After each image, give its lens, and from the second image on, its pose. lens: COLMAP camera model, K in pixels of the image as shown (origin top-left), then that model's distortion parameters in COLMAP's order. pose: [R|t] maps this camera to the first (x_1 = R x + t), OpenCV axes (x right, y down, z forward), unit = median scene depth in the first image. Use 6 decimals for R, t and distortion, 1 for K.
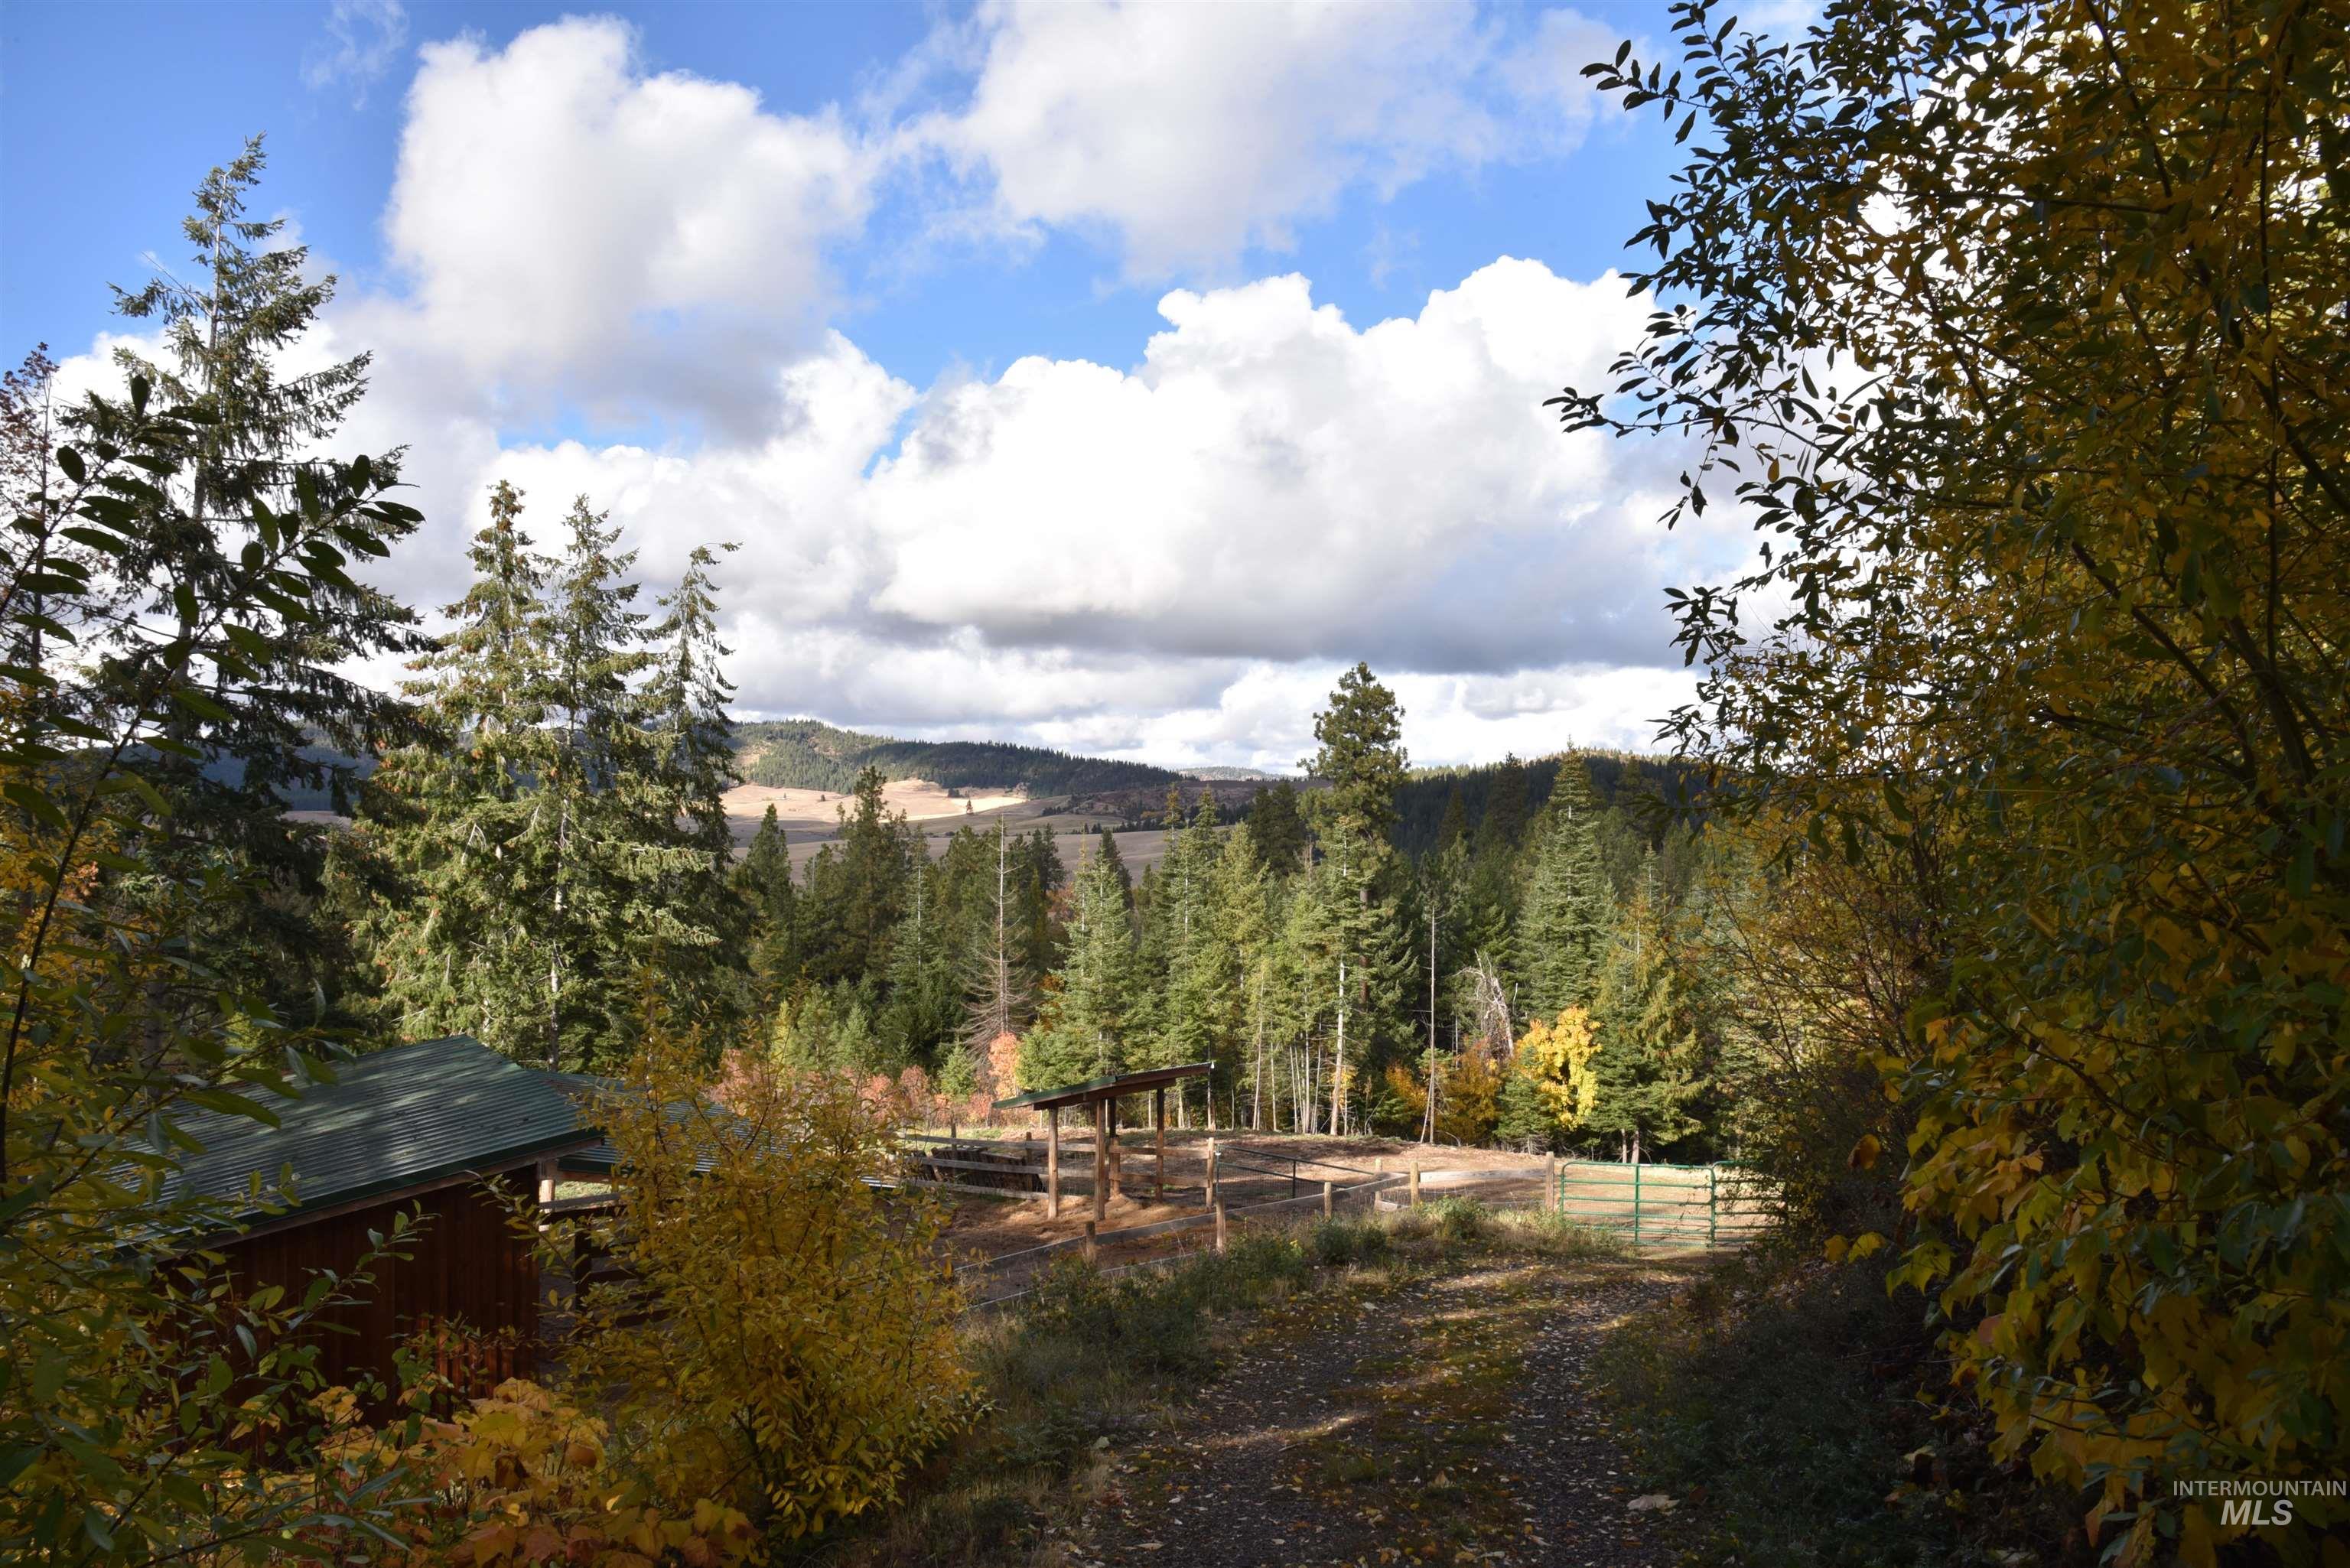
lens RADIAL K [[1604.5, 0, 1177.8], [0, 1604.5, 787.3], [0, 0, 1]] dist [-0.067168, 0.006750]
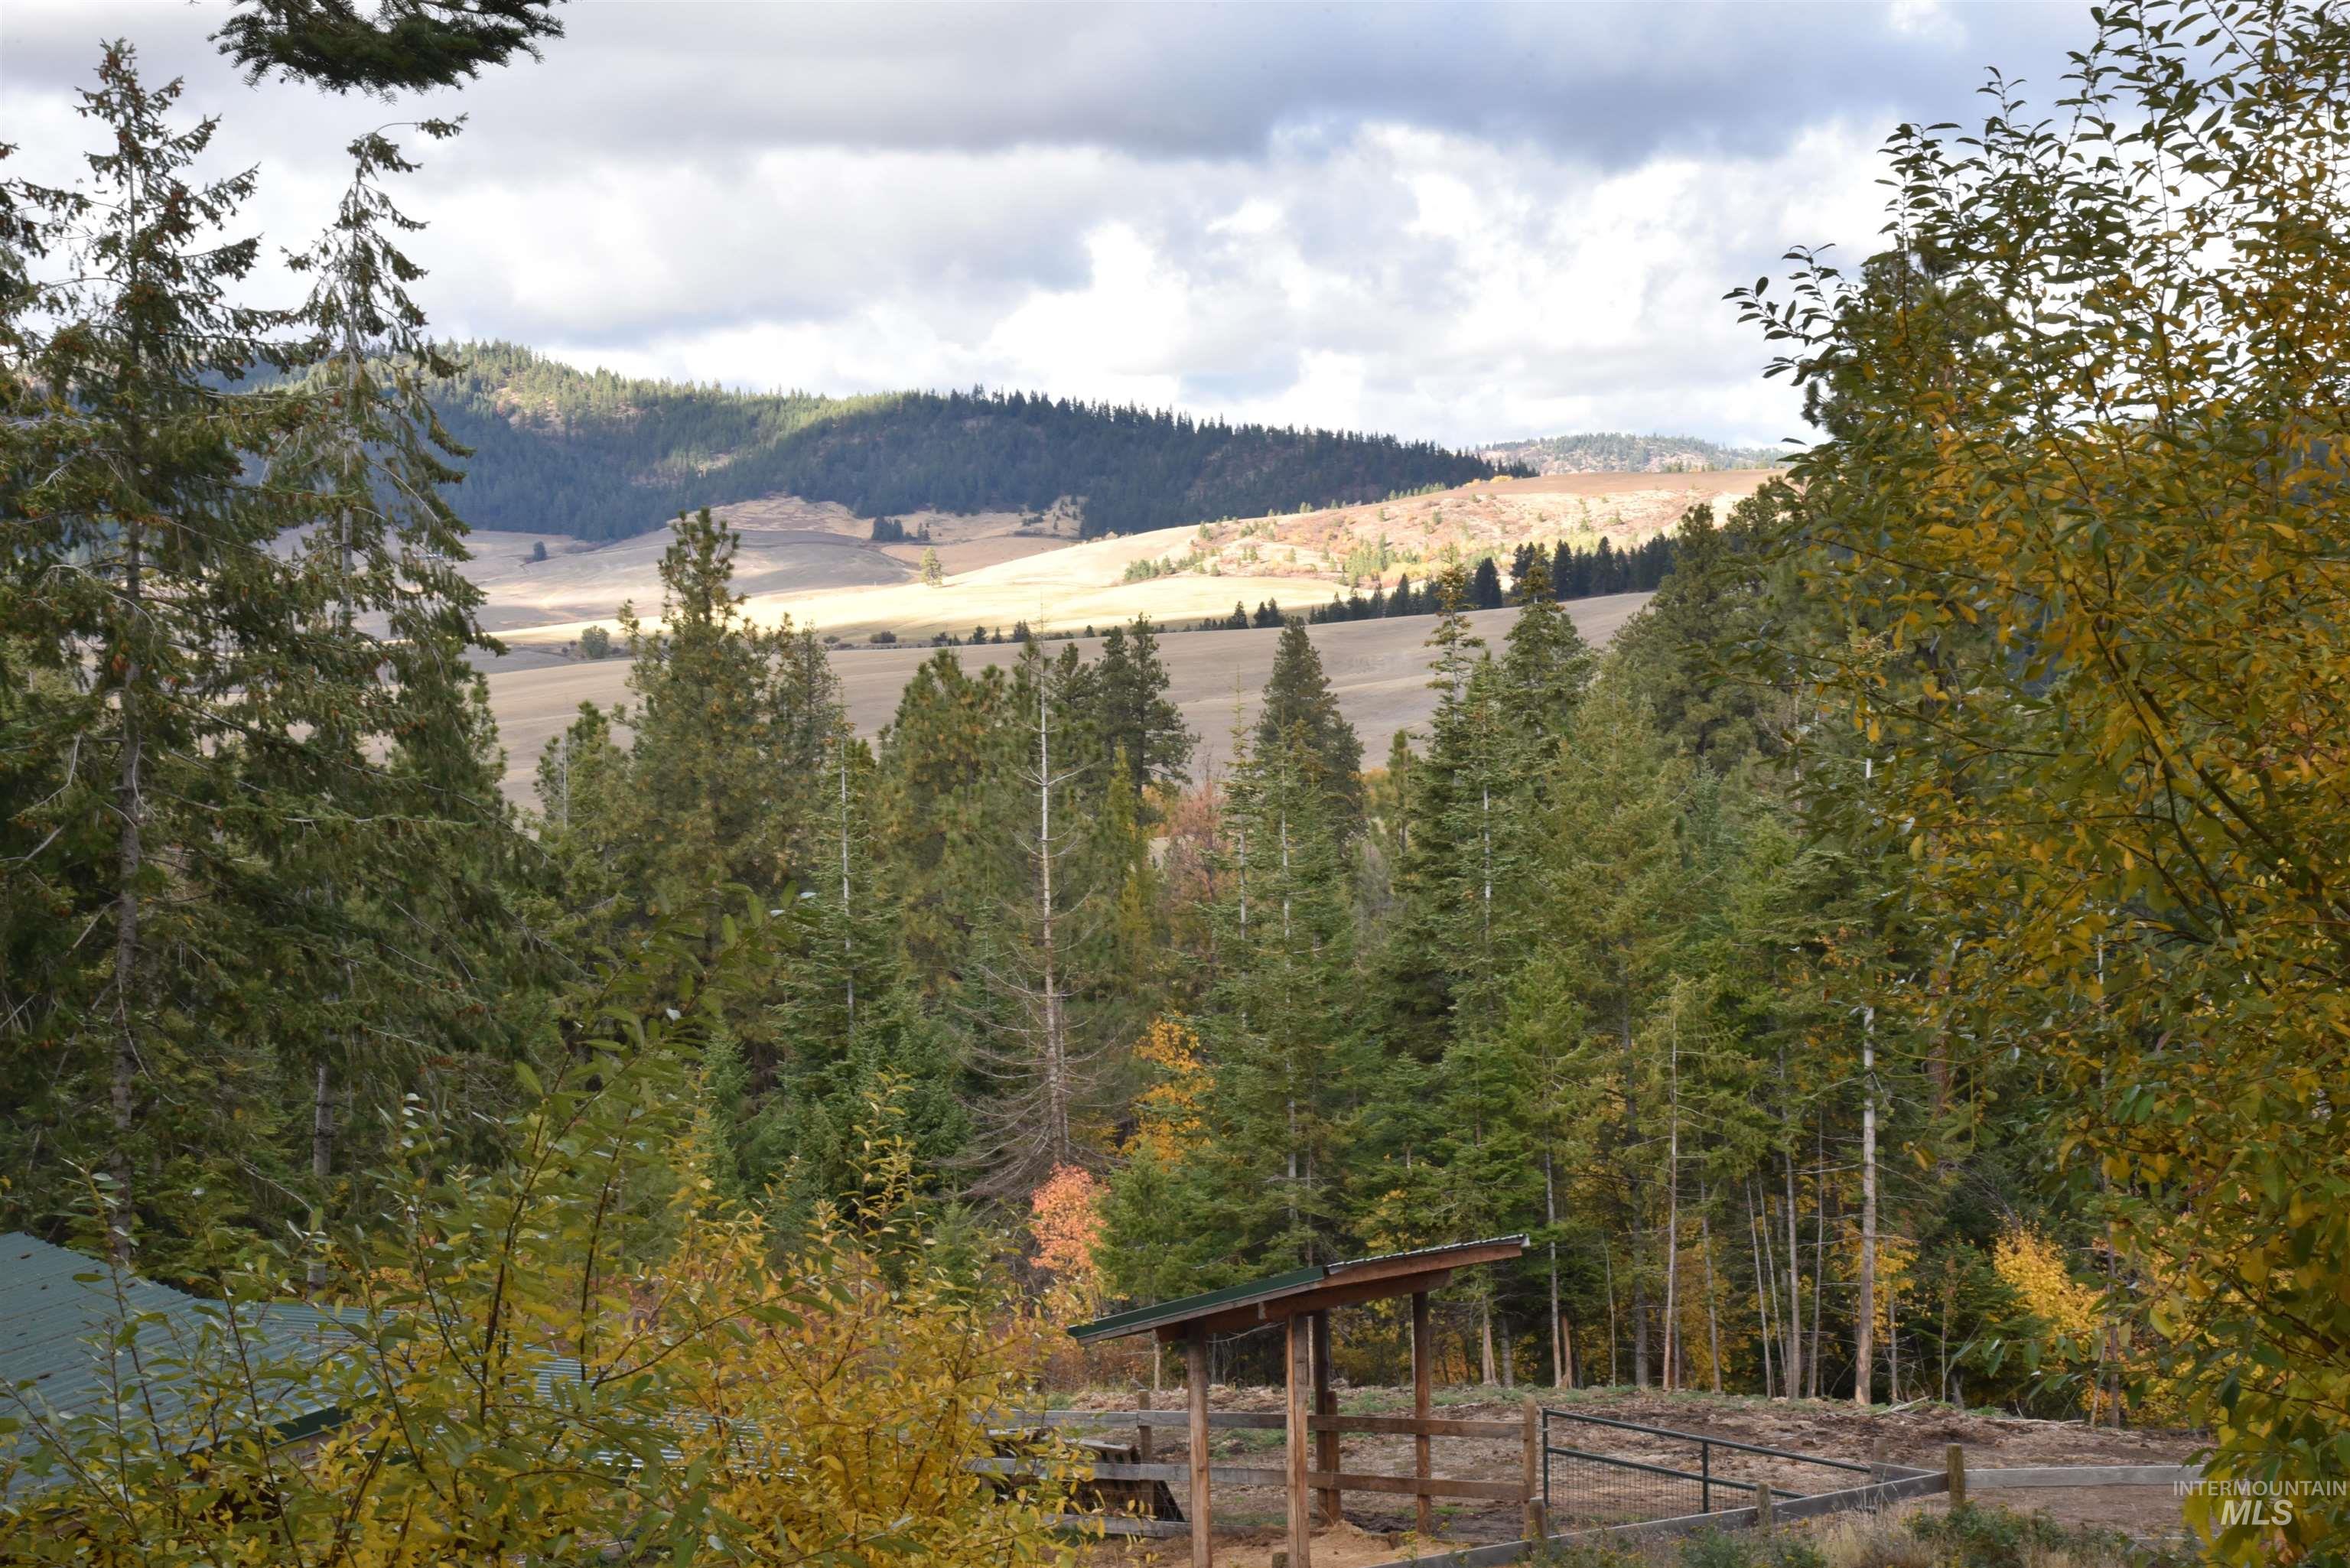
lens RADIAL K [[4389.3, 0, 1172.7], [0, 4389.3, 781.0], [0, 0, 1]] dist [0.444613, 0.000000]
pose [[0.996979, -0.026162, -0.073132, 0.008298], [0.031211, 0.997144, 0.068772, -0.028315], [0.071123, -0.070847, 0.994948, -0.153025]]
